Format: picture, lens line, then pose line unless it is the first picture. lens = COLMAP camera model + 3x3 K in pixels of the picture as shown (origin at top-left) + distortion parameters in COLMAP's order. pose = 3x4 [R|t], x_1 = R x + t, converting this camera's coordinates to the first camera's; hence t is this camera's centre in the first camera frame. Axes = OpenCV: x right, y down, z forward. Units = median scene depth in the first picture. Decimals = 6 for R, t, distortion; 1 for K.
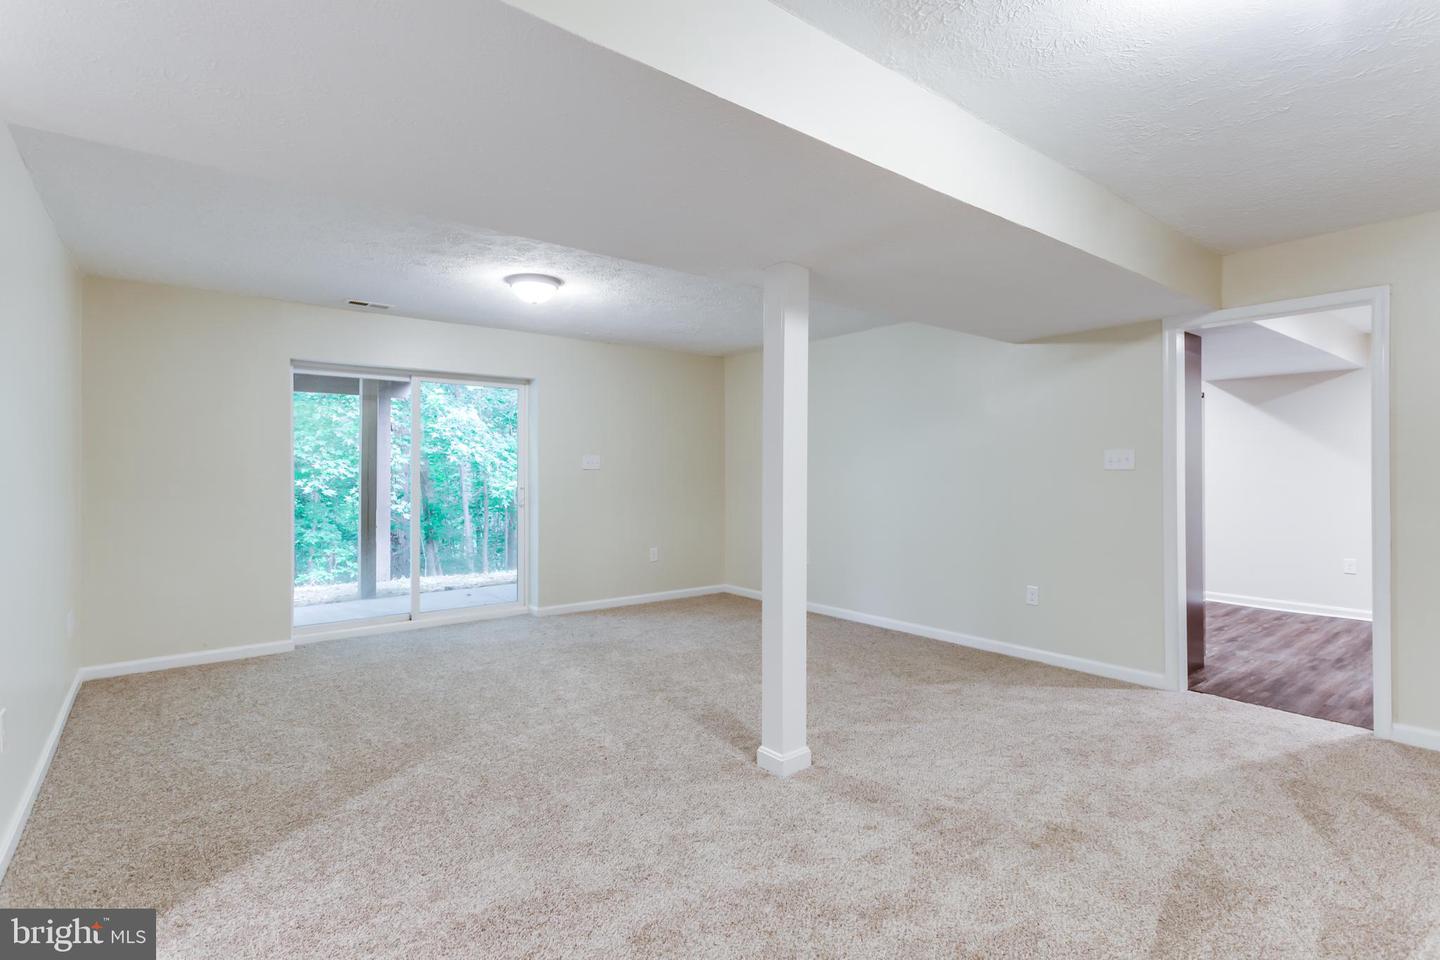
lens RADIAL K [[712.8, 0, 722.7], [0, 712.8, 469.6], [0, 0, 1]] dist [0.010530, 0.000039]
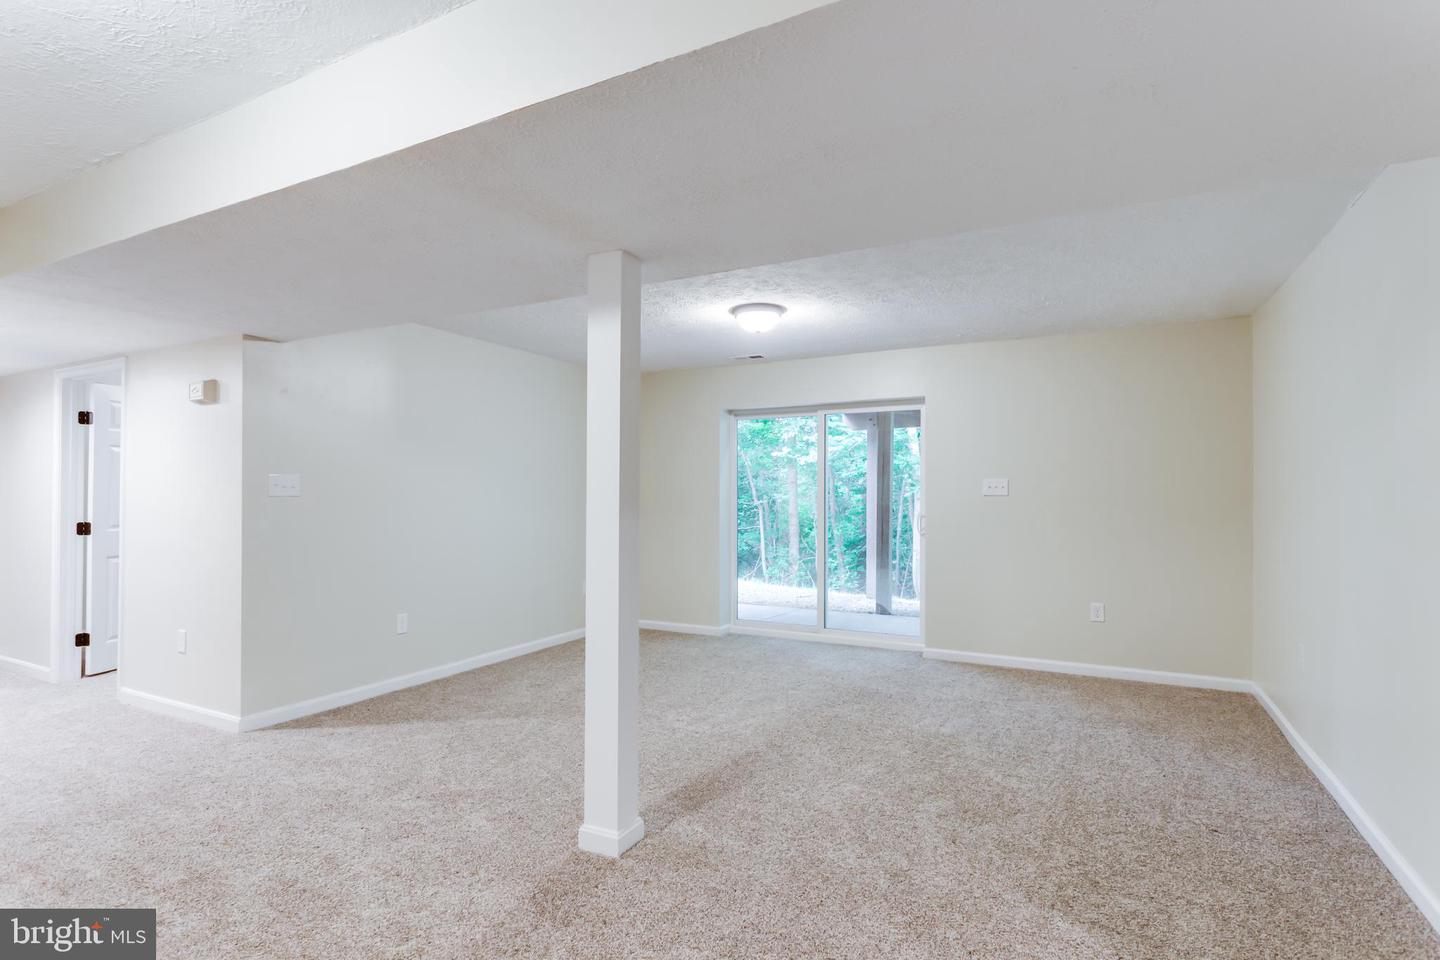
lens RADIAL K [[712.8, 0, 722.7], [0, 712.8, 469.6], [0, 0, 1]] dist [0.010530, 0.000039]
pose [[0.401893, -0.032609, -0.915106, 0.667054], [-0.003089, 0.999312, -0.036966, 0.003230], [0.915681, 0.017683, 0.401516, 0.559278]]
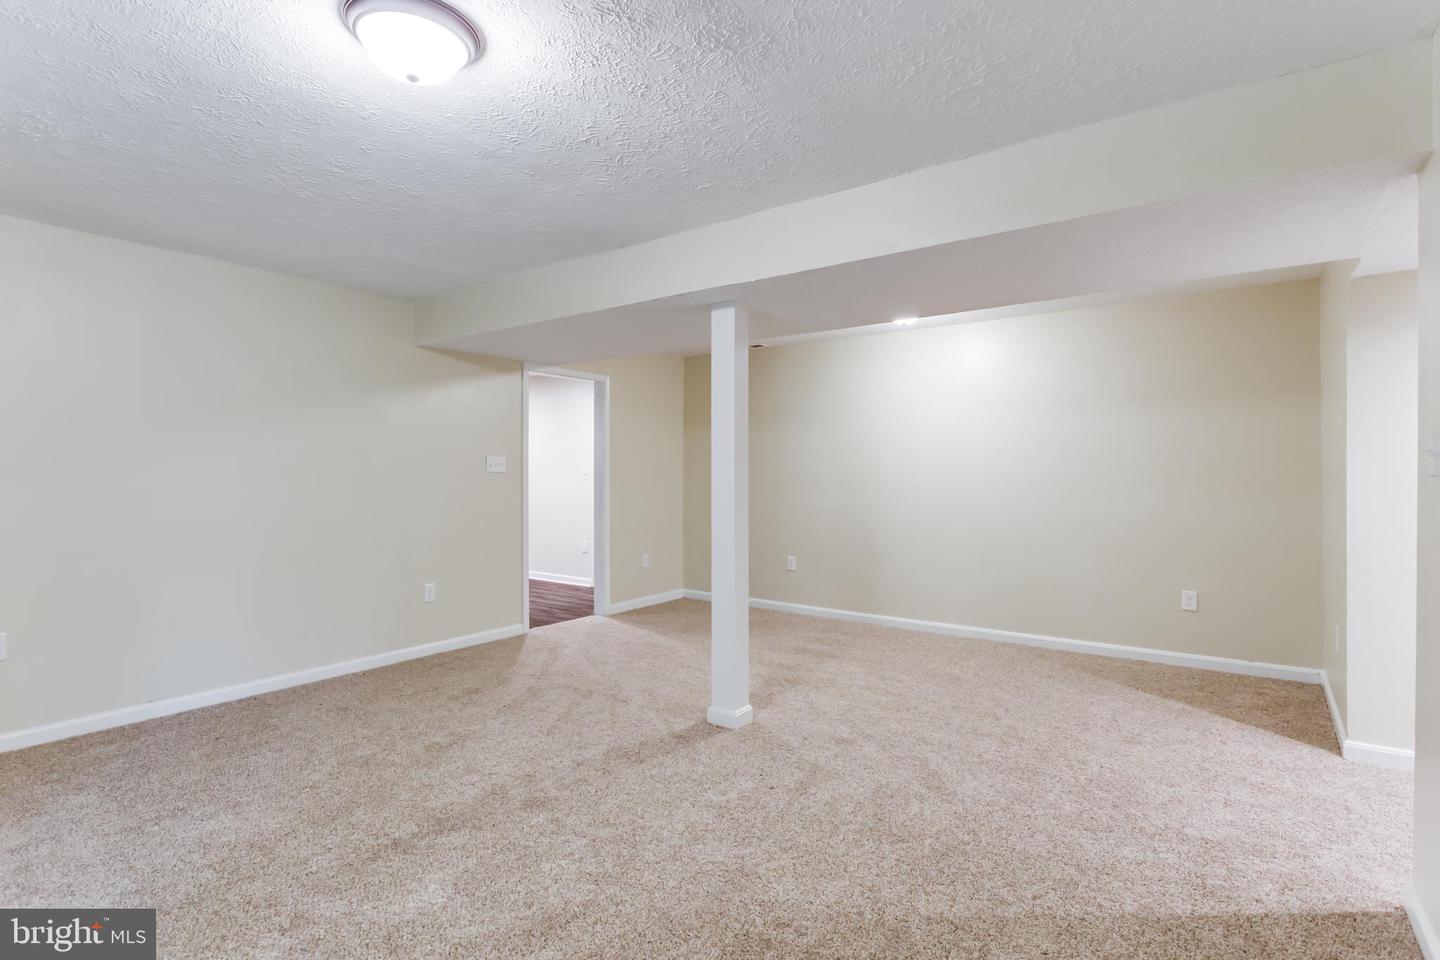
lens RADIAL K [[690.9, 0, 712.0], [0, 690.9, 473.1], [0, 0, 1]] dist [0.006220, -0.000344]
pose [[-0.262168, -0.003021, 0.965018, -0.726760], [0.004994, 0.999977, 0.004488, -0.001812], [-0.965009, 0.005996, -0.262147, 0.964063]]
